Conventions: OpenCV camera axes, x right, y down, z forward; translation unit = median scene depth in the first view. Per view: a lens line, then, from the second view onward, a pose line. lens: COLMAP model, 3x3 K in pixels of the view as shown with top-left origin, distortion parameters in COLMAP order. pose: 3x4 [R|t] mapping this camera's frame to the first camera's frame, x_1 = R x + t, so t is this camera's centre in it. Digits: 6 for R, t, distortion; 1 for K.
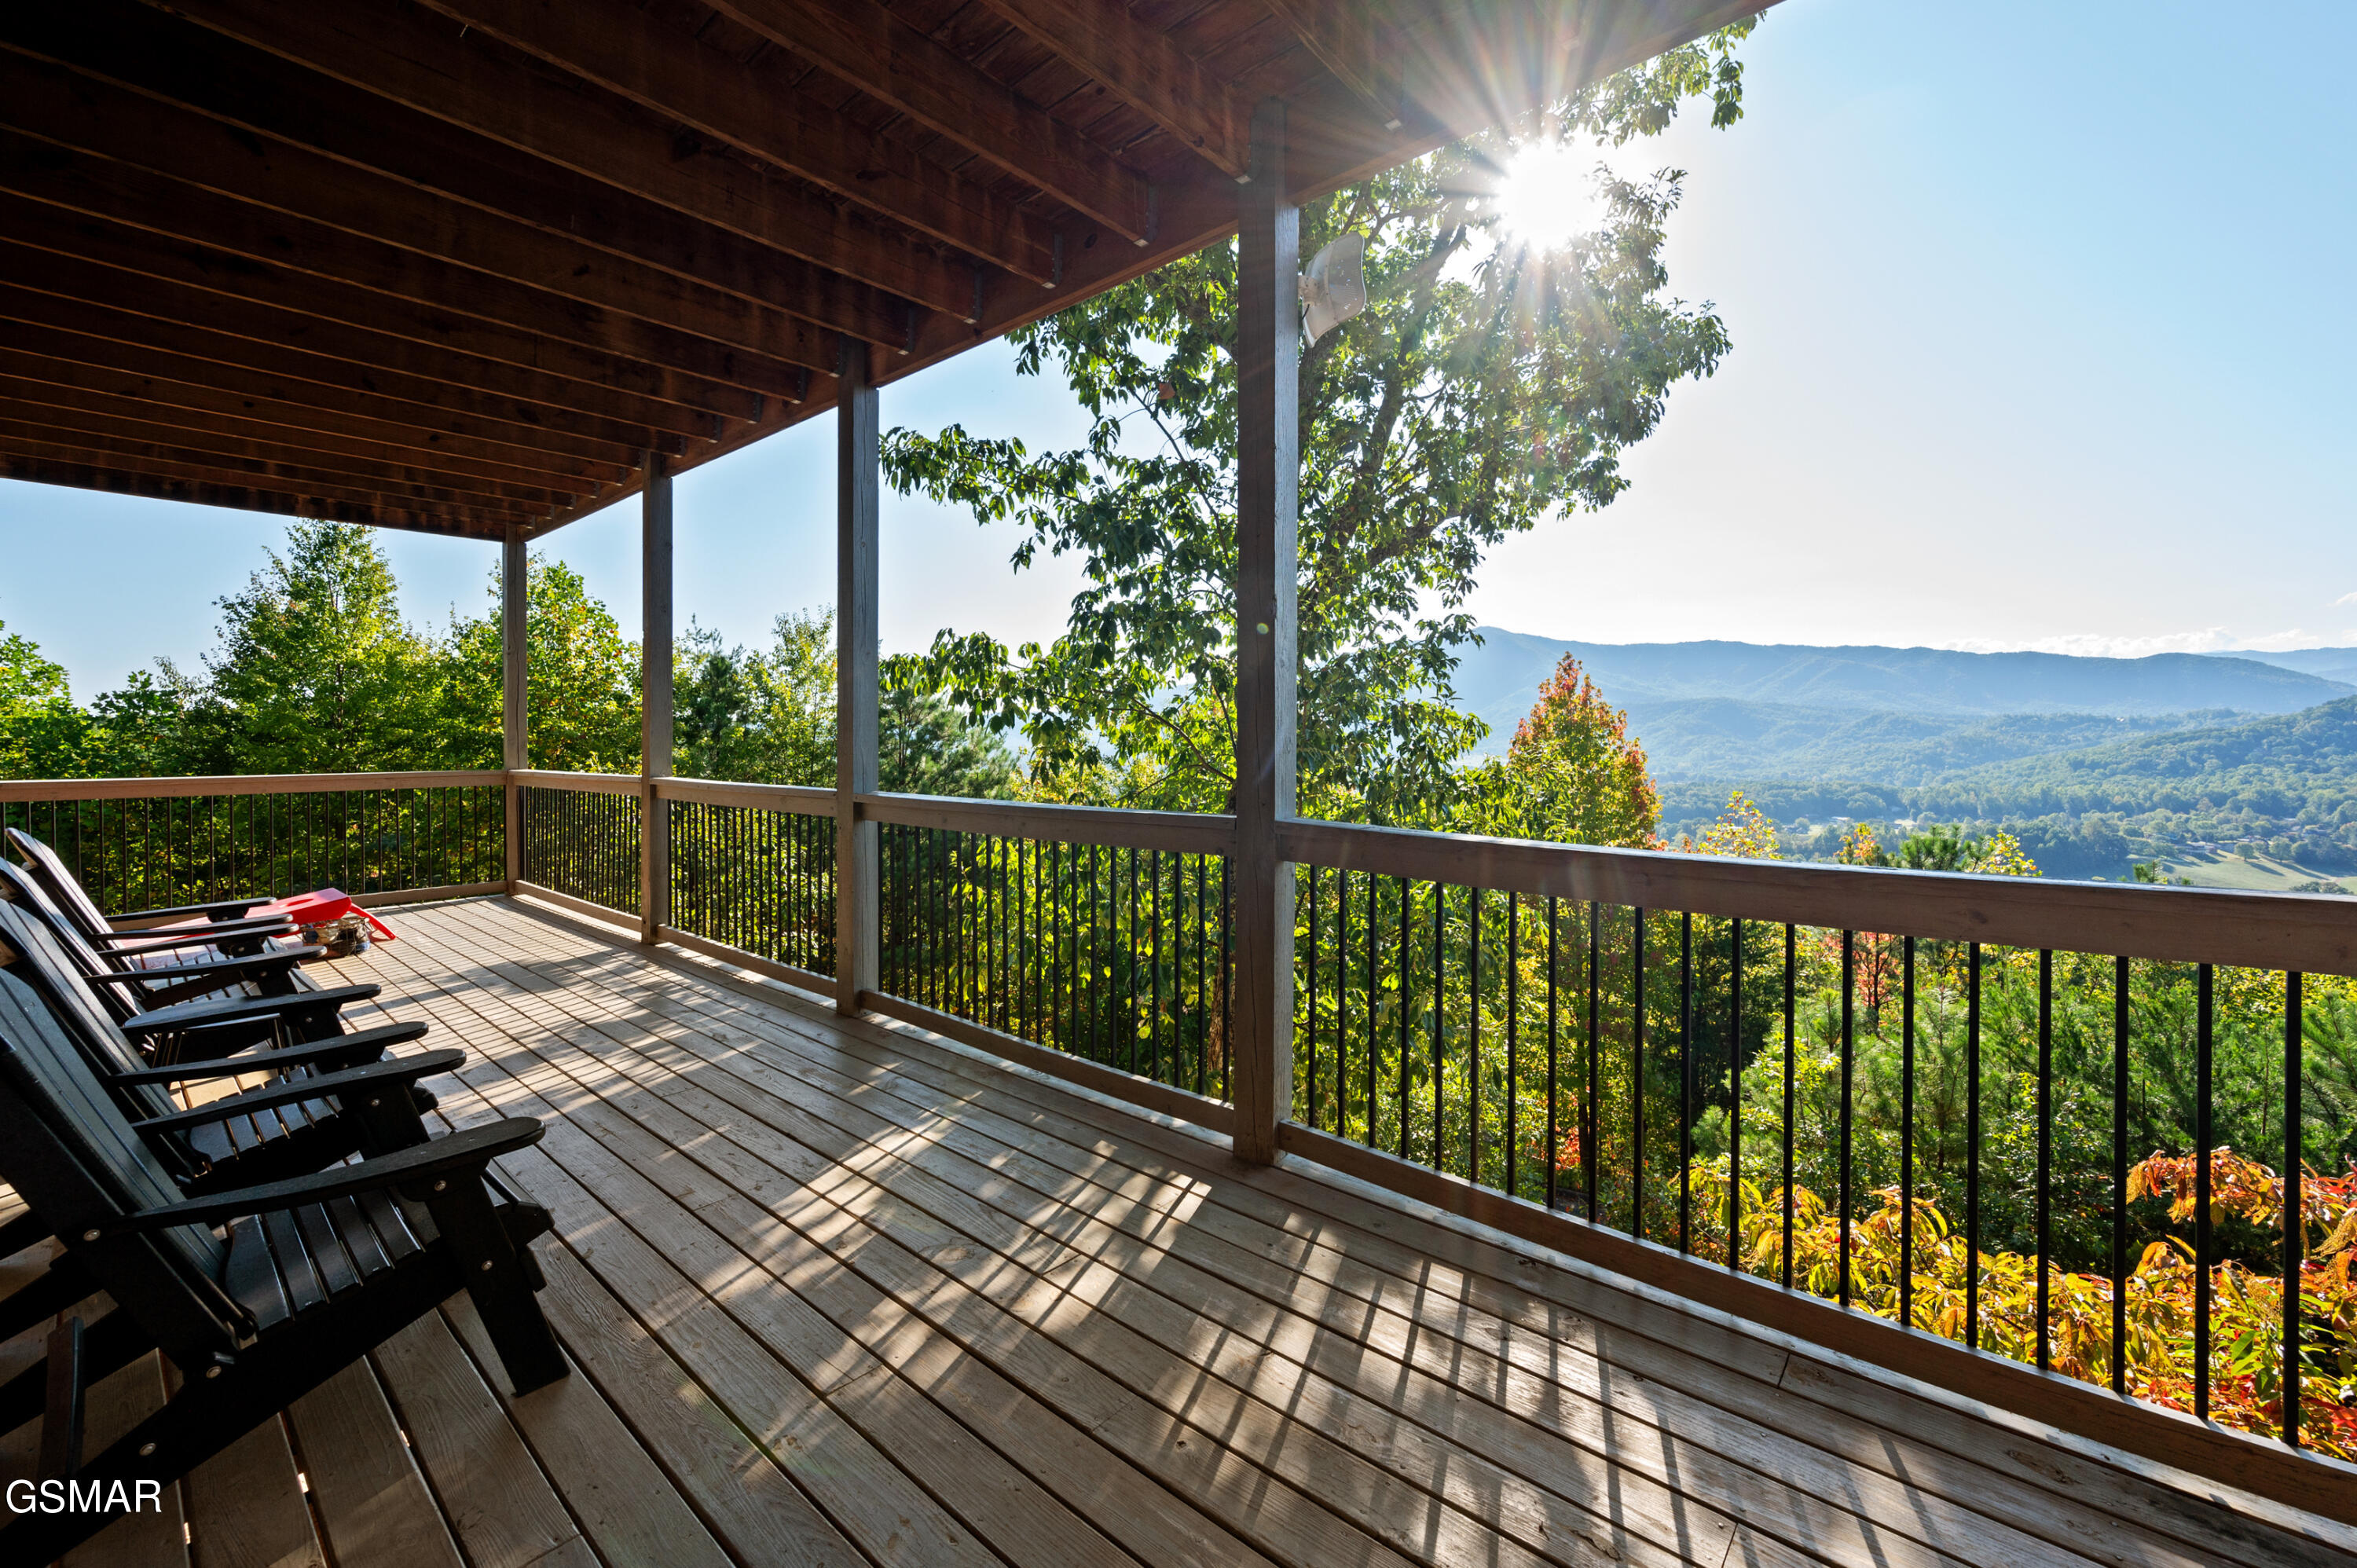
lens RADIAL K [[947.4, 0, 1174.8], [0, 947.4, 729.9], [0, 0, 1]] dist [-0.000194, -0.000435]
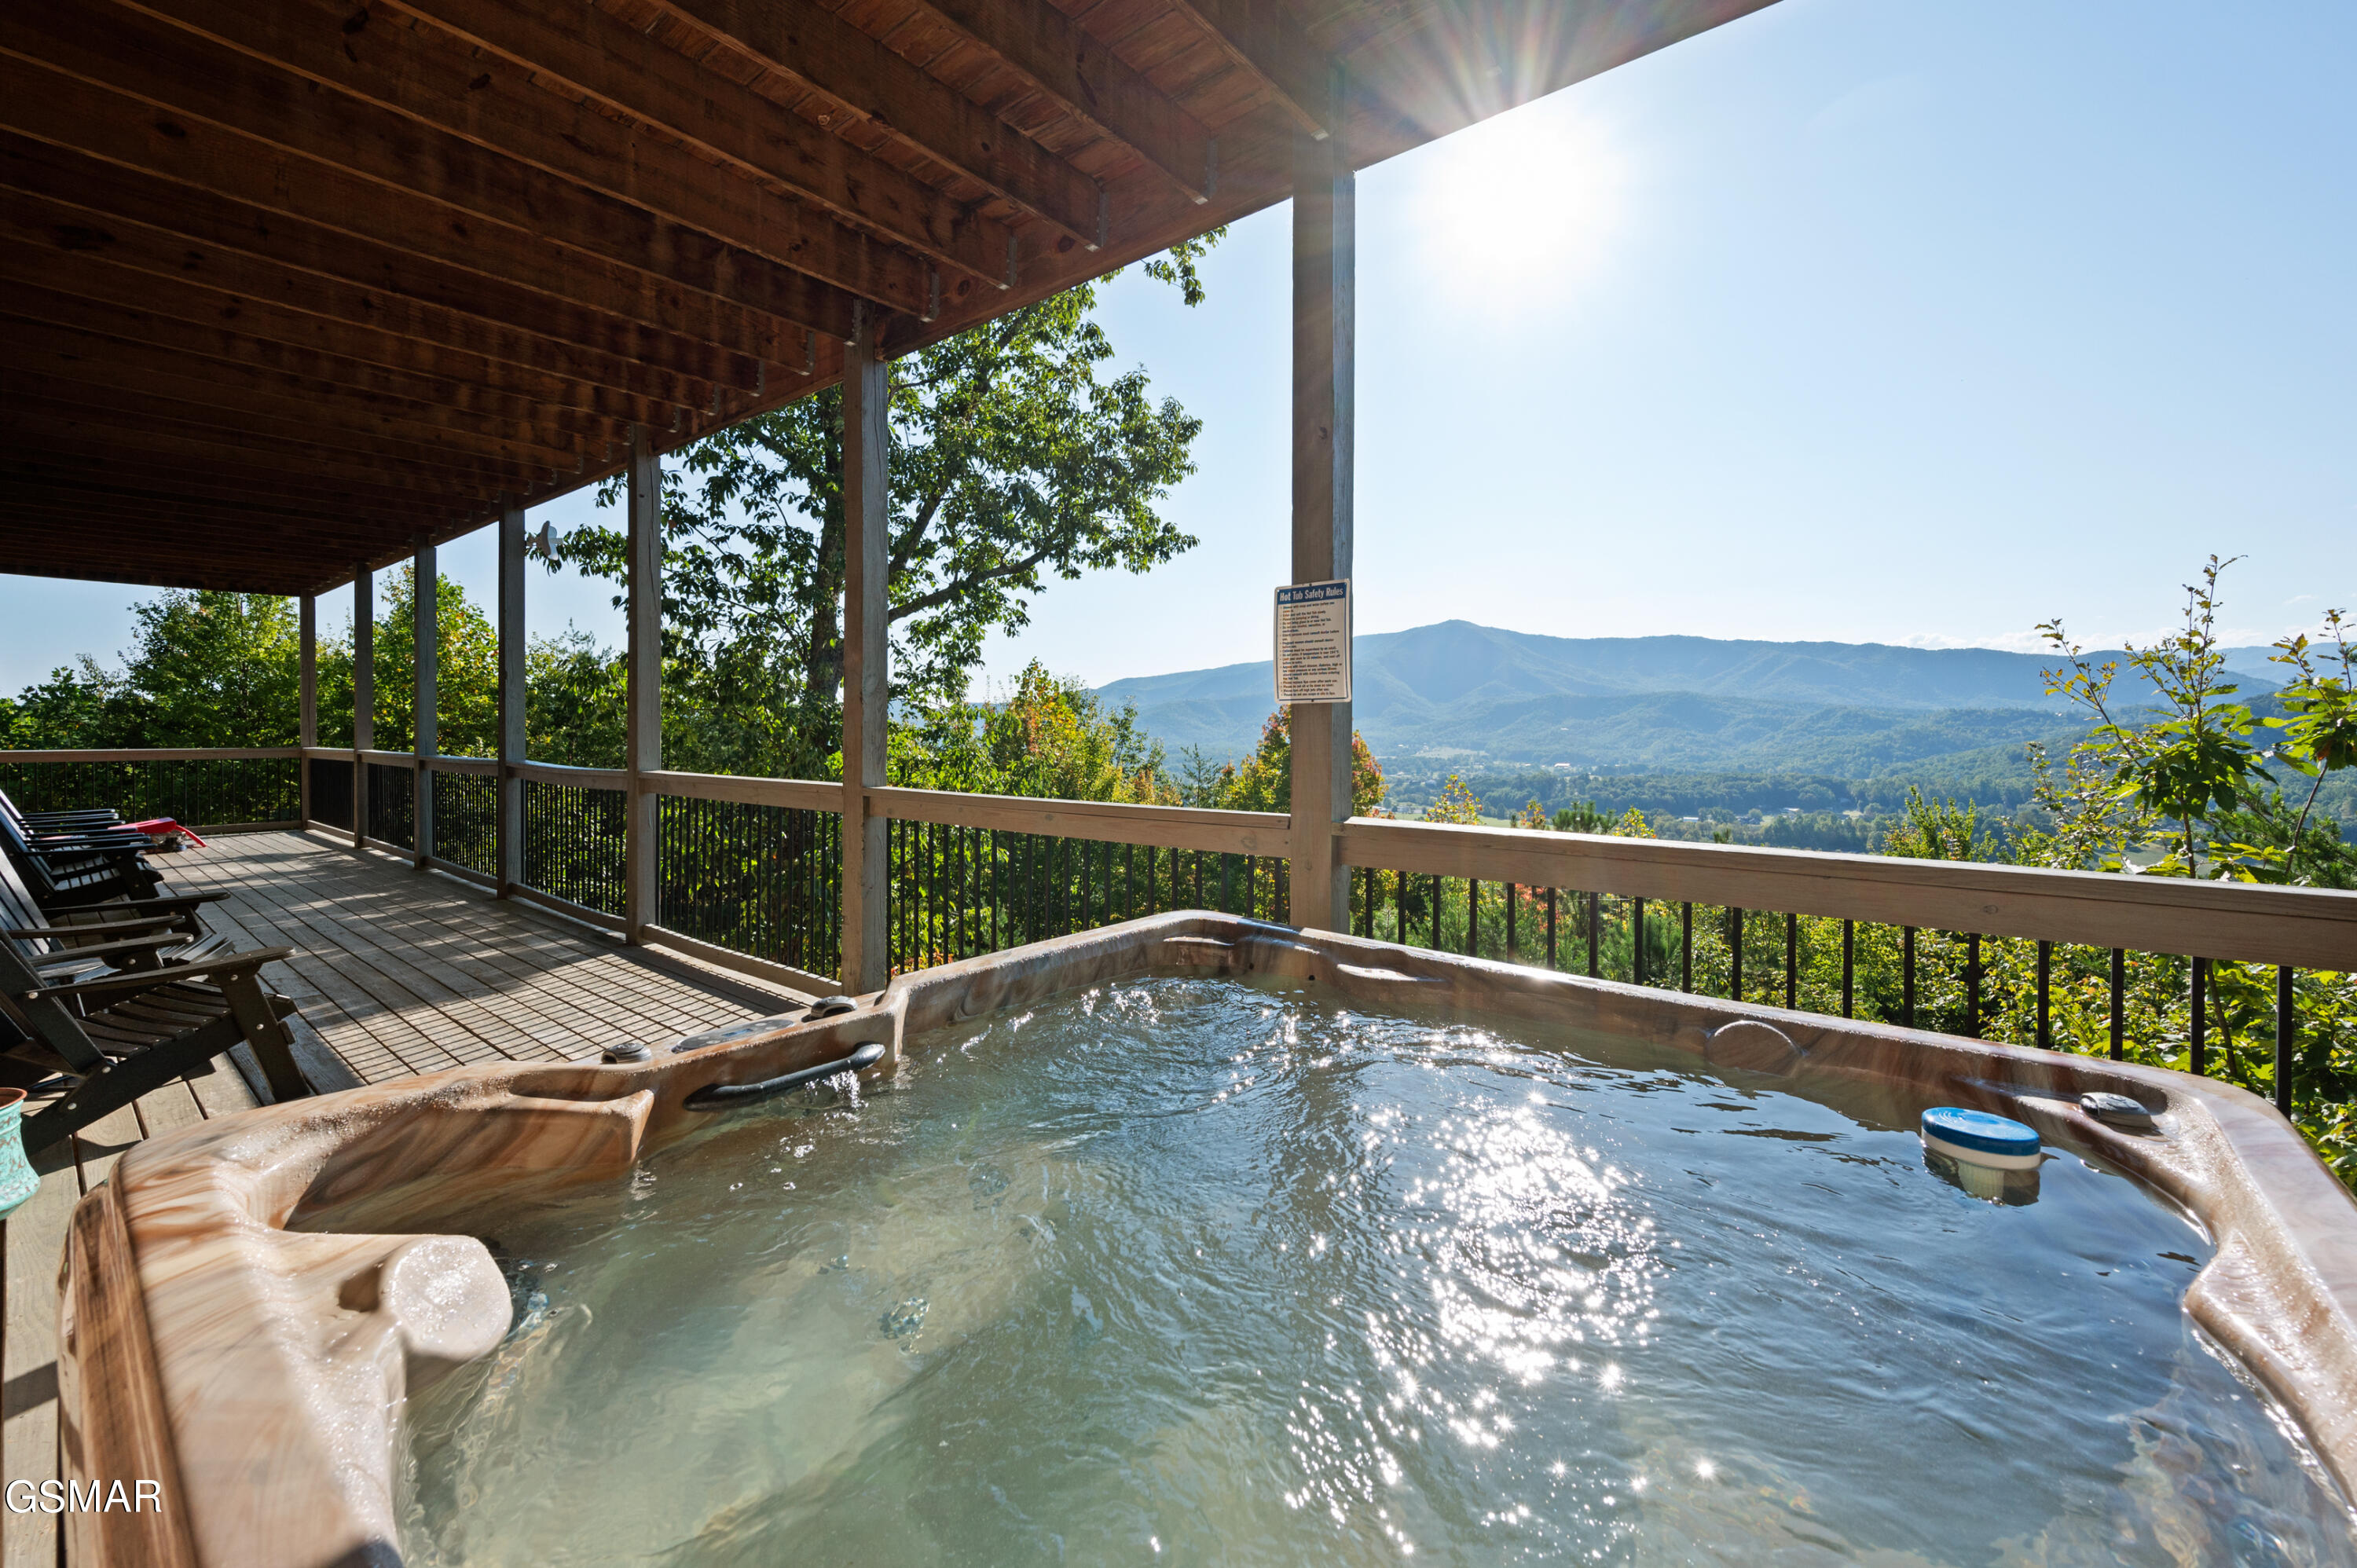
lens RADIAL K [[947.4, 0, 1178.9], [0, 947.4, 726.2], [0, 0, 1]] dist [-0.000194, -0.000435]
pose [[0.999432, 0.003290, 0.033538, 0.192021], [-0.003469, 0.999980, 0.005276, -0.001448], [-0.033520, -0.005389, 0.999424, -0.166666]]
